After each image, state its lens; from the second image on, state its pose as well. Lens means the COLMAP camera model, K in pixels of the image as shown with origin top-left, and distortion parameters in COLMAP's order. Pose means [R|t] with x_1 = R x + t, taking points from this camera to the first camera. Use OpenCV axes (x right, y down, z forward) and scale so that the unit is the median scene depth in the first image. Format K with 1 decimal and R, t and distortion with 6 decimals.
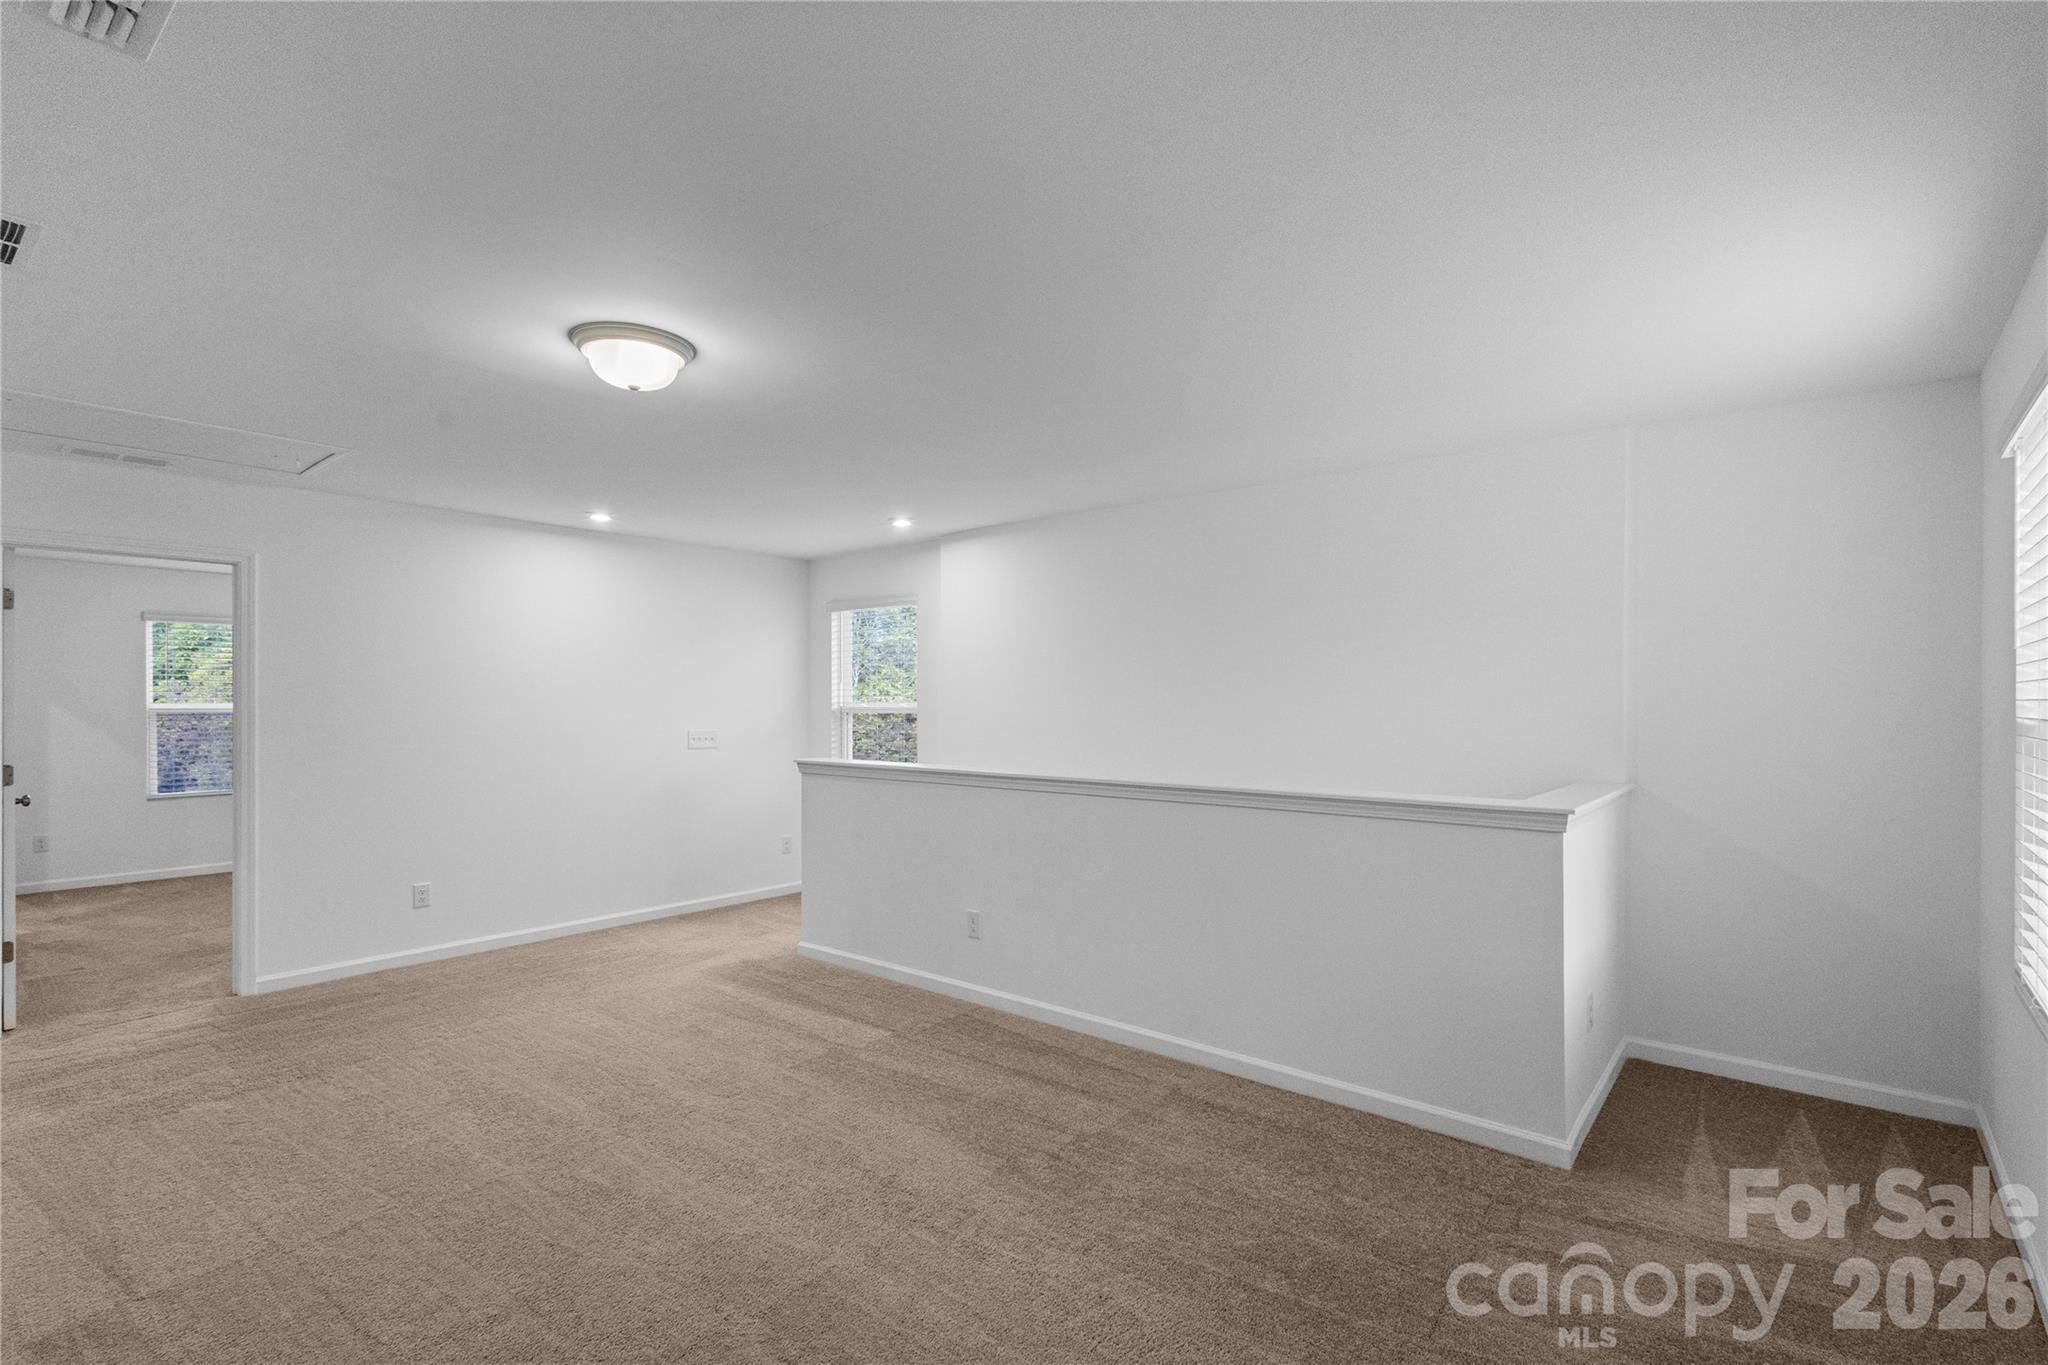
lens RADIAL K [[941.4, 0, 1024.0], [0, 941.4, 682.5], [0, 0, 1]] dist [0.019402, -0.007855]
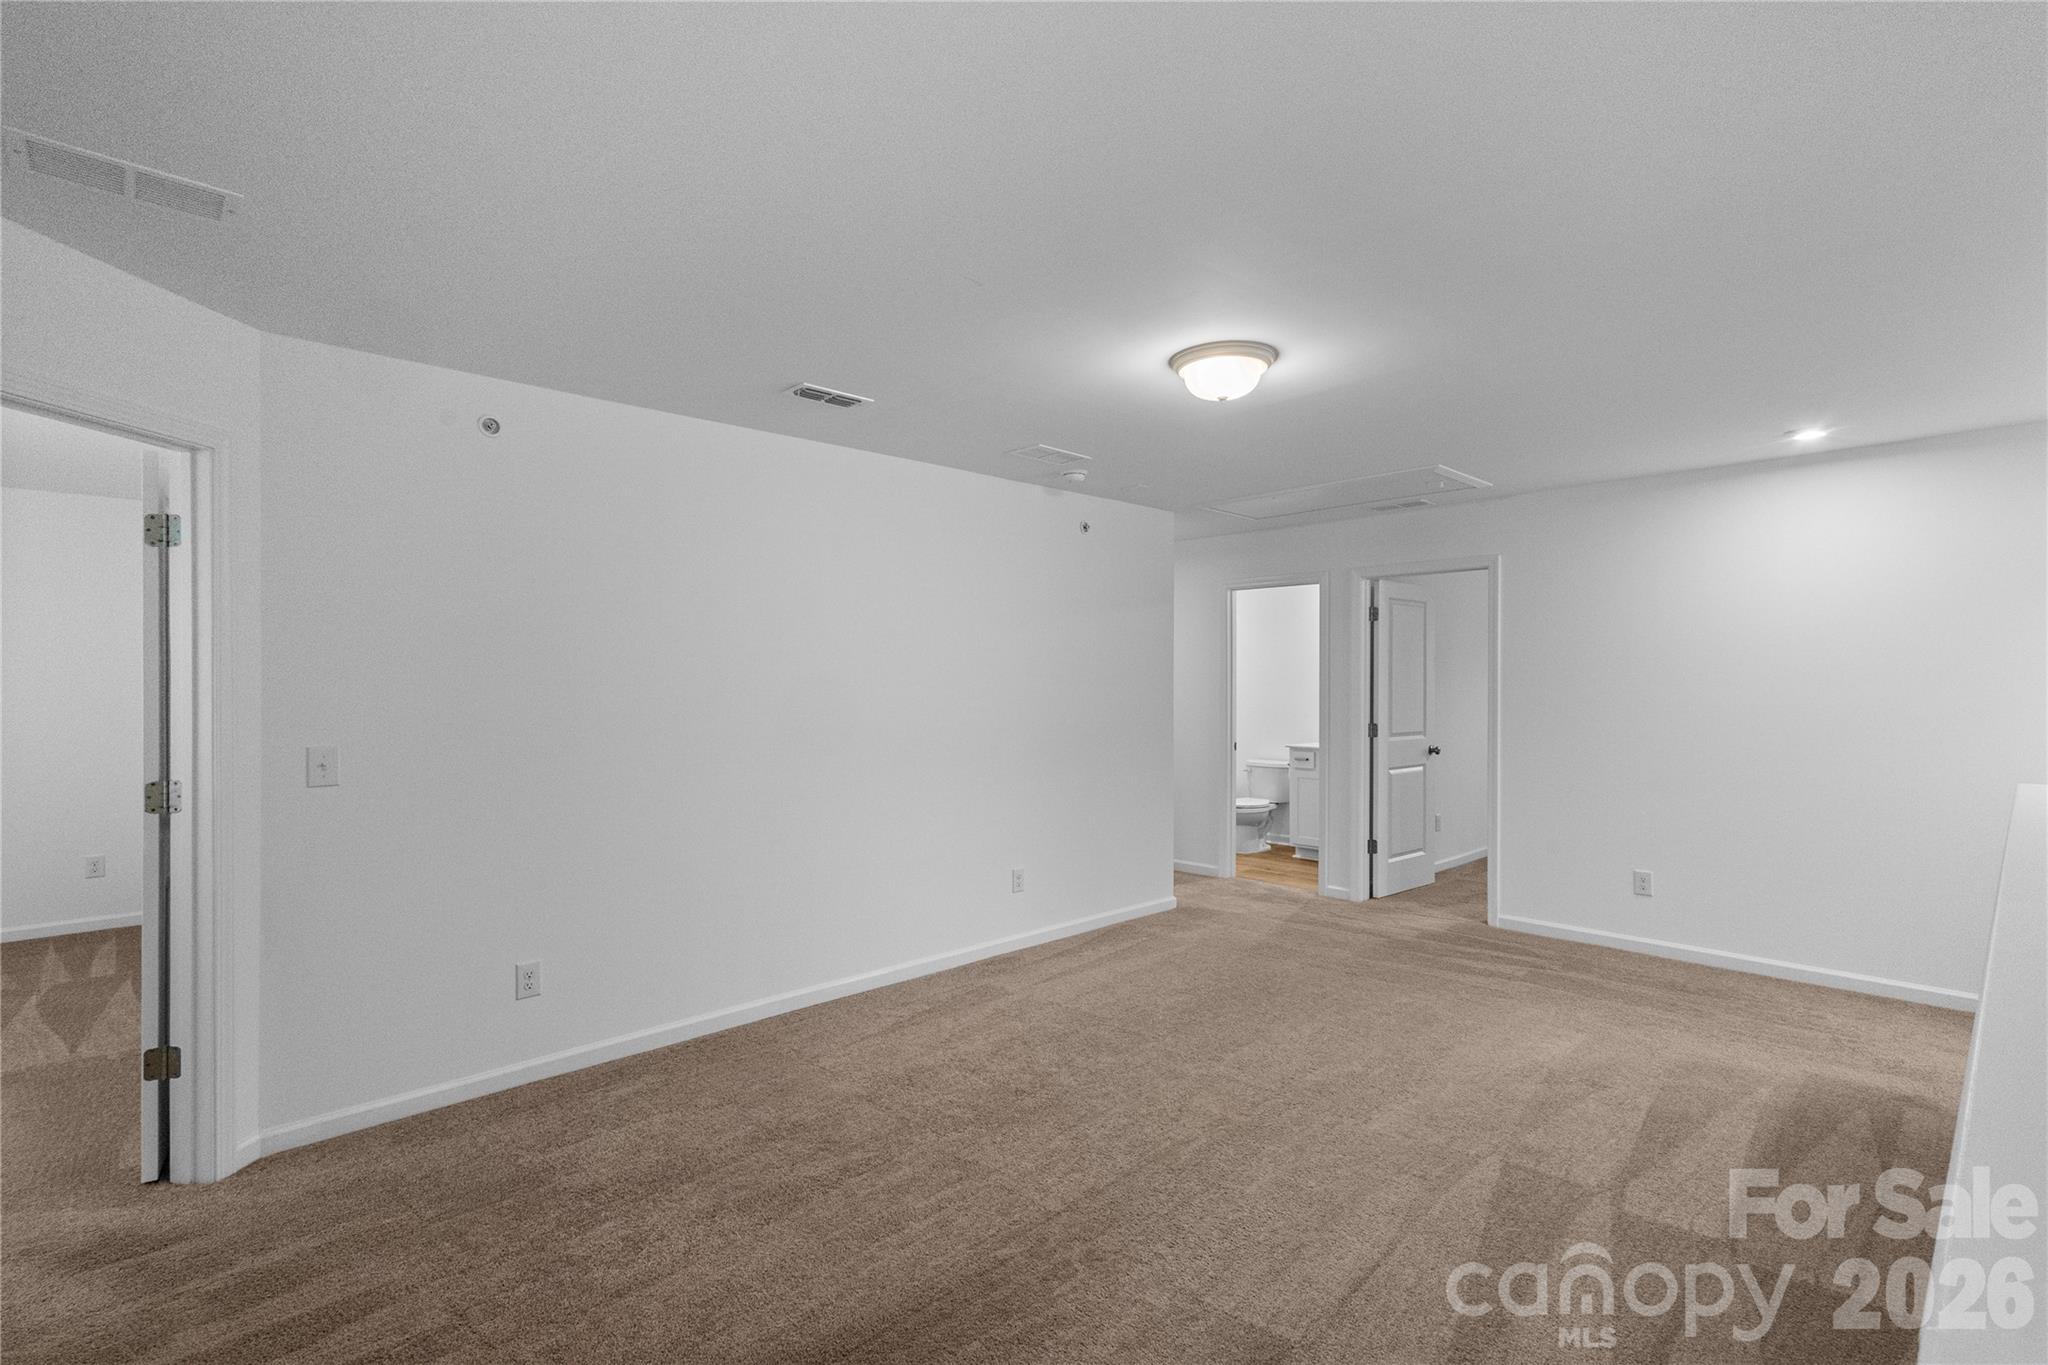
lens RADIAL K [[941.4, 0, 1024.0], [0, 941.4, 682.5], [0, 0, 1]] dist [0.019402, -0.007855]
pose [[-0.100797, 0.002585, -0.994904, 0.412517], [0.022437, 0.999748, 0.000324, 0.007477], [0.994654, -0.022290, -0.100829, 0.515614]]
